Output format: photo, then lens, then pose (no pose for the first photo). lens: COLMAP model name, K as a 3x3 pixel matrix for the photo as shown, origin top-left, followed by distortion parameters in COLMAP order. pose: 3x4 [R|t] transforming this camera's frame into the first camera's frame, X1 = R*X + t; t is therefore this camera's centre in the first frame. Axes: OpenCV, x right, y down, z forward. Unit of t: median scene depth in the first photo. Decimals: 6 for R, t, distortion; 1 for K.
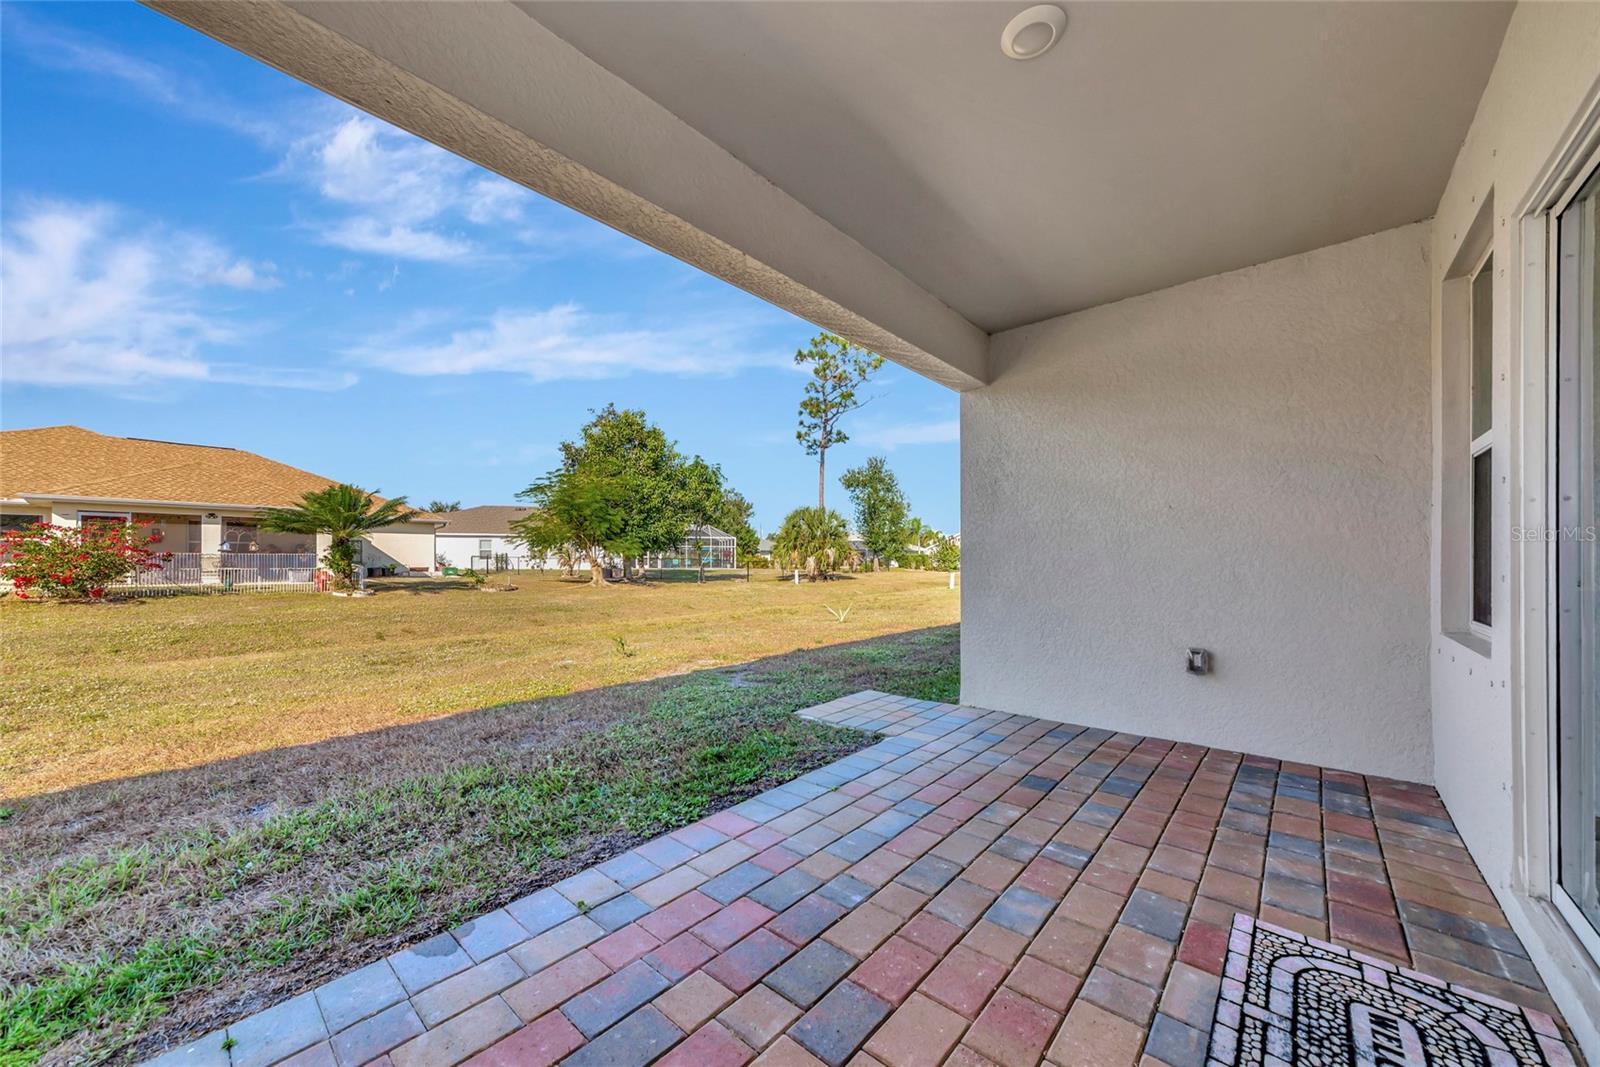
lens RADIAL K [[564.8, 0, 792.7], [0, 564.8, 556.7], [0, 0, 1]] dist [-0.008044, 0.000220]
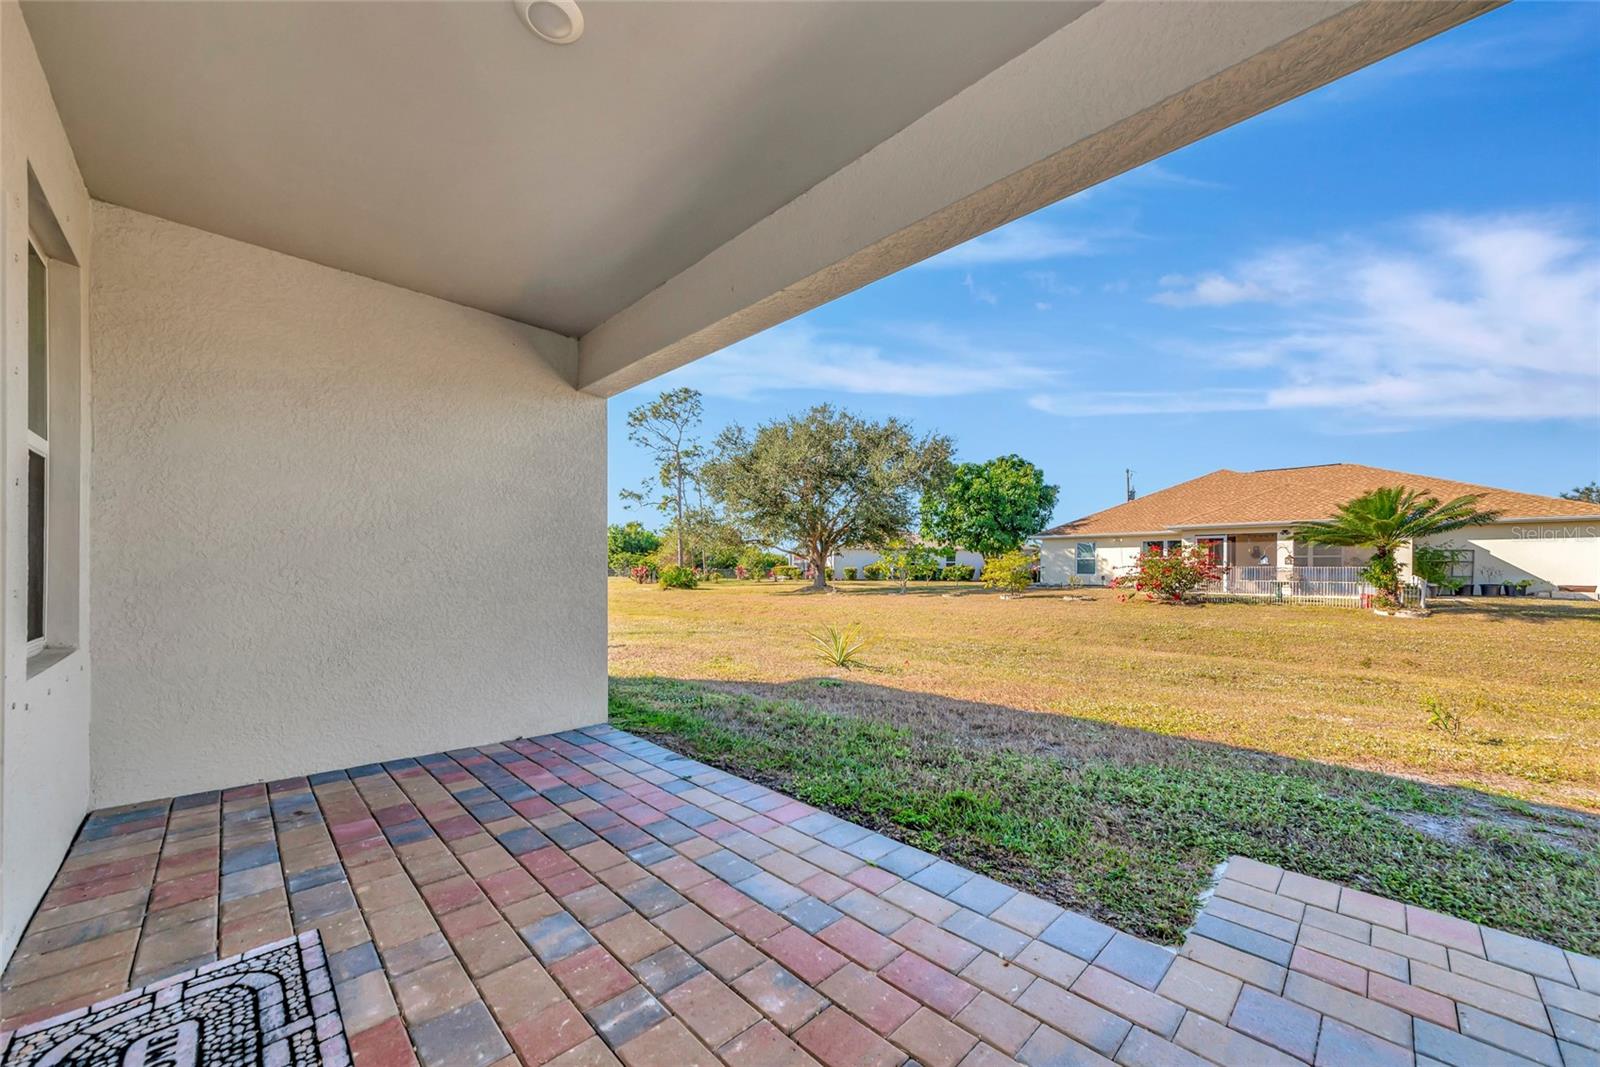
lens RADIAL K [[564.8, 0, 782.2], [0, 564.8, 548.7], [0, 0, 1]] dist [-0.008044, 0.000220]
pose [[-0.053601, -0.039786, -0.997770, 1.011731], [0.000599, 0.999204, -0.039875, 0.014396], [0.998562, -0.002735, -0.053534, 1.071828]]
